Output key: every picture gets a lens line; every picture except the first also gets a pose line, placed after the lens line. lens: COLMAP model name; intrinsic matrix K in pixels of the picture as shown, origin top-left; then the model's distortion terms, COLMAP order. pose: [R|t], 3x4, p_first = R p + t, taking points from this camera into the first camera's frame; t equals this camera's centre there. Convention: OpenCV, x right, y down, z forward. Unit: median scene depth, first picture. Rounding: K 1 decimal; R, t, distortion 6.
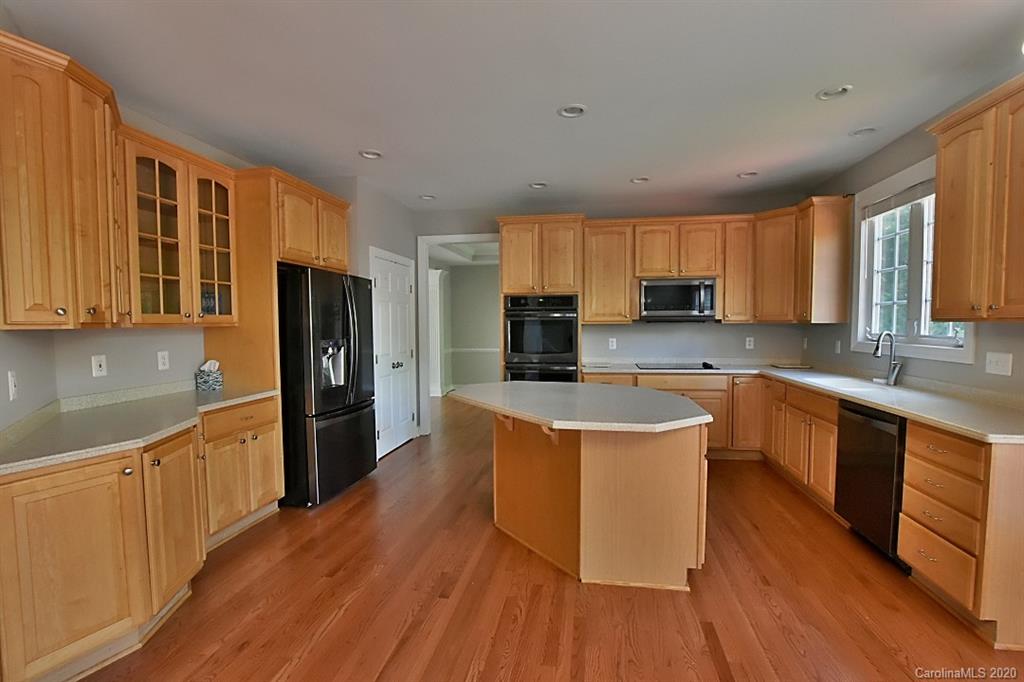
lens RADIAL K [[463.8, 0, 511.6], [0, 463.8, 348.0], [0, 0, 1]] dist [-0.030414, 0.004193]
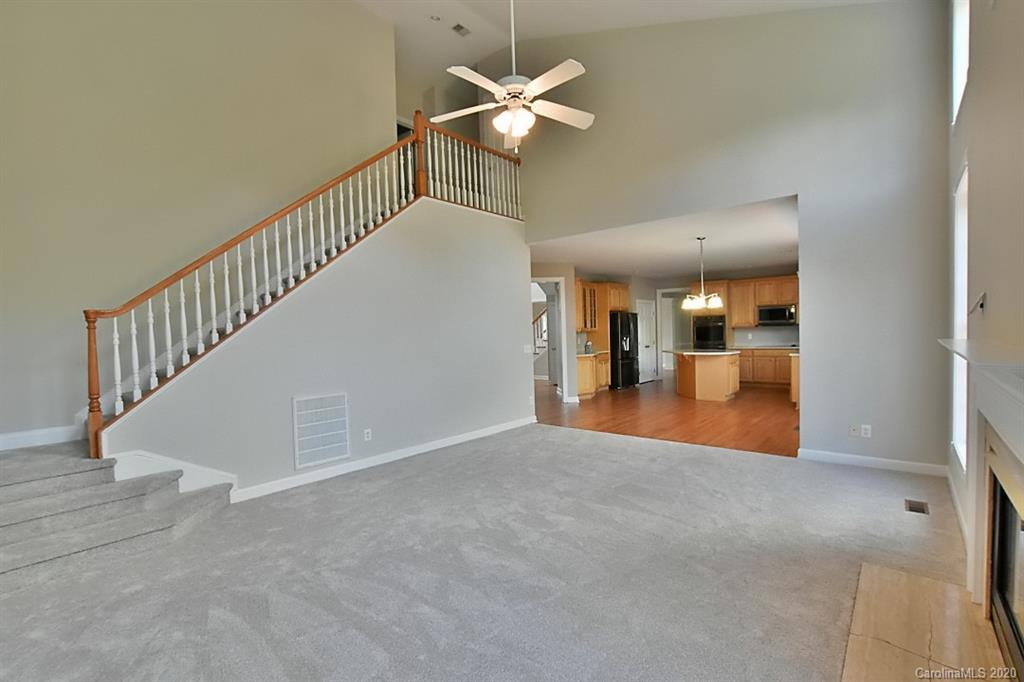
lens RADIAL K [[463.8, 0, 515.3], [0, 463.8, 343.4], [0, 0, 1]] dist [-0.030414, 0.004193]
pose [[0.864446, -0.005392, -0.502696, 0.446593], [-0.002884, 0.999873, -0.015684, 0.075311], [0.502717, 0.015007, 0.864321, -1.722350]]
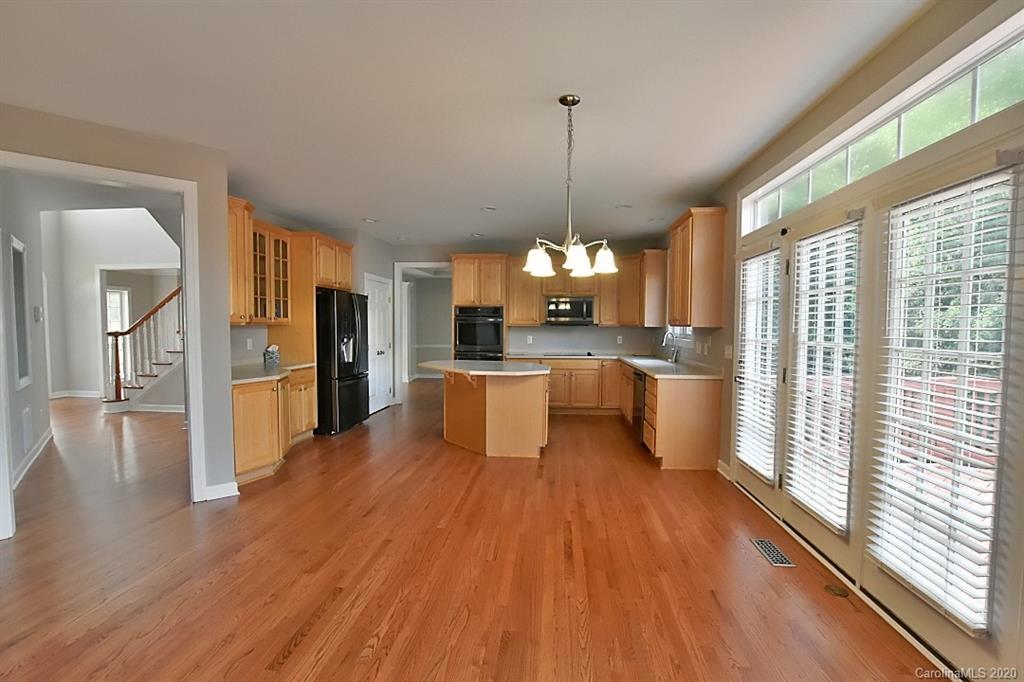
lens RADIAL K [[463.8, 0, 511.7], [0, 463.8, 349.6], [0, 0, 1]] dist [-0.030414, 0.004193]
pose [[0.996815, 0.007702, 0.079375, 0.057787], [-0.007657, 0.999970, -0.000871, 0.031264], [-0.079380, 0.000261, 0.996844, -0.590075]]
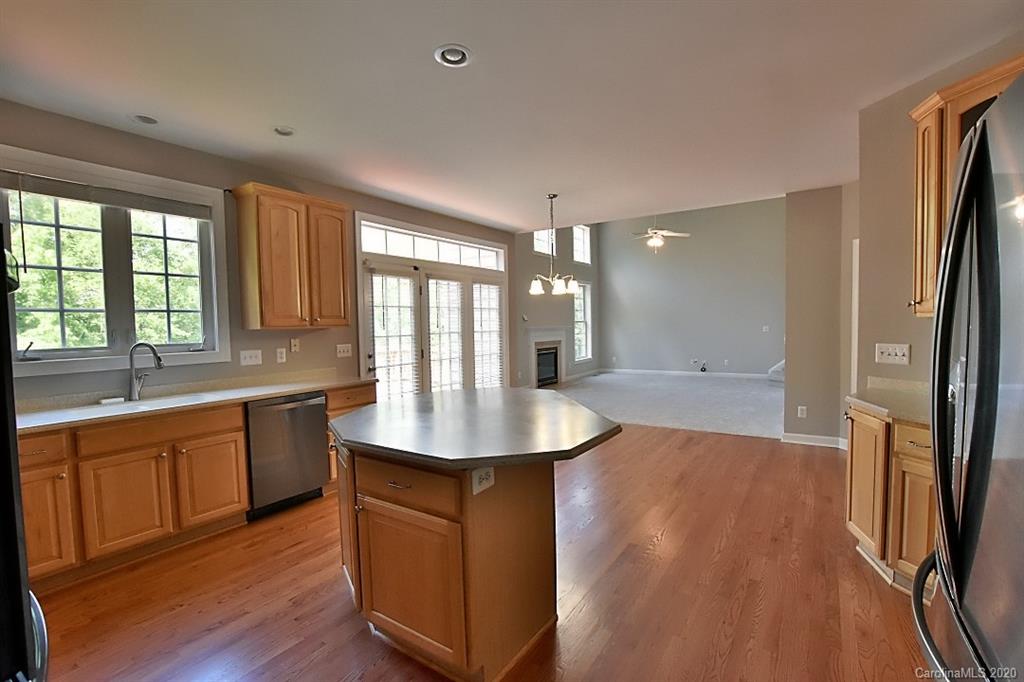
lens RADIAL K [[463.8, 0, 519.9], [0, 463.8, 339.4], [0, 0, 1]] dist [-0.030414, 0.004193]
pose [[-0.920235, 0.013763, 0.391124, -0.200604], [0.048294, 0.995737, 0.078587, -0.061411], [-0.388374, 0.091208, -0.916977, 1.232530]]
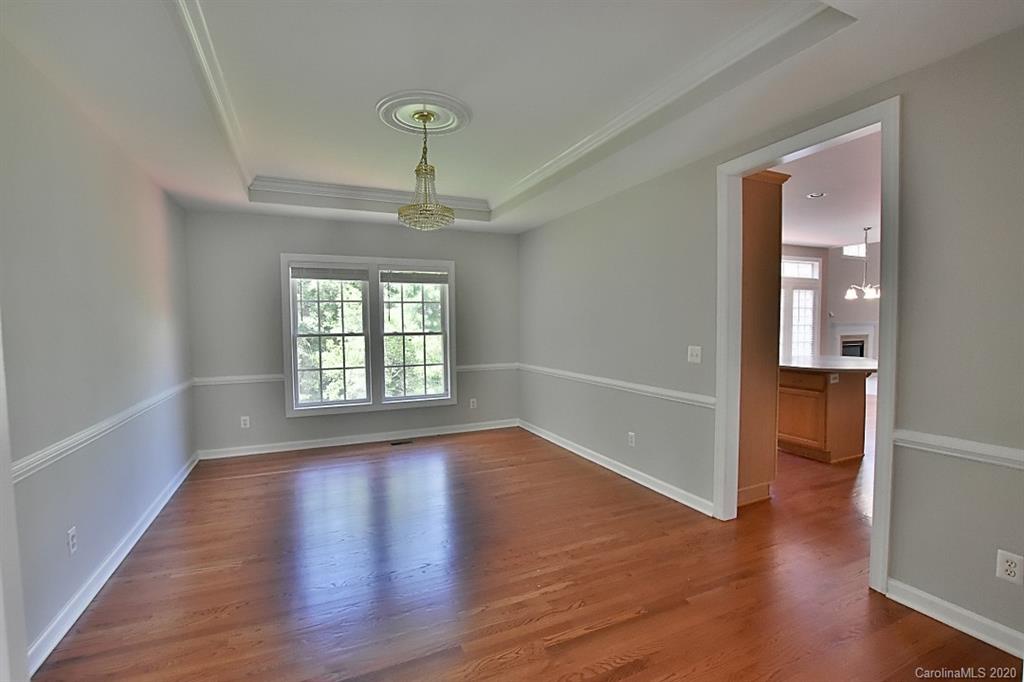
lens RADIAL K [[463.8, 0, 516.7], [0, 463.8, 346.3], [0, 0, 1]] dist [-0.030414, 0.004193]
pose [[-0.567946, -0.027575, 0.822604, -0.464314], [0.060607, 0.995324, 0.075210, -0.108506], [-0.820832, 0.092571, -0.563619, 2.085041]]
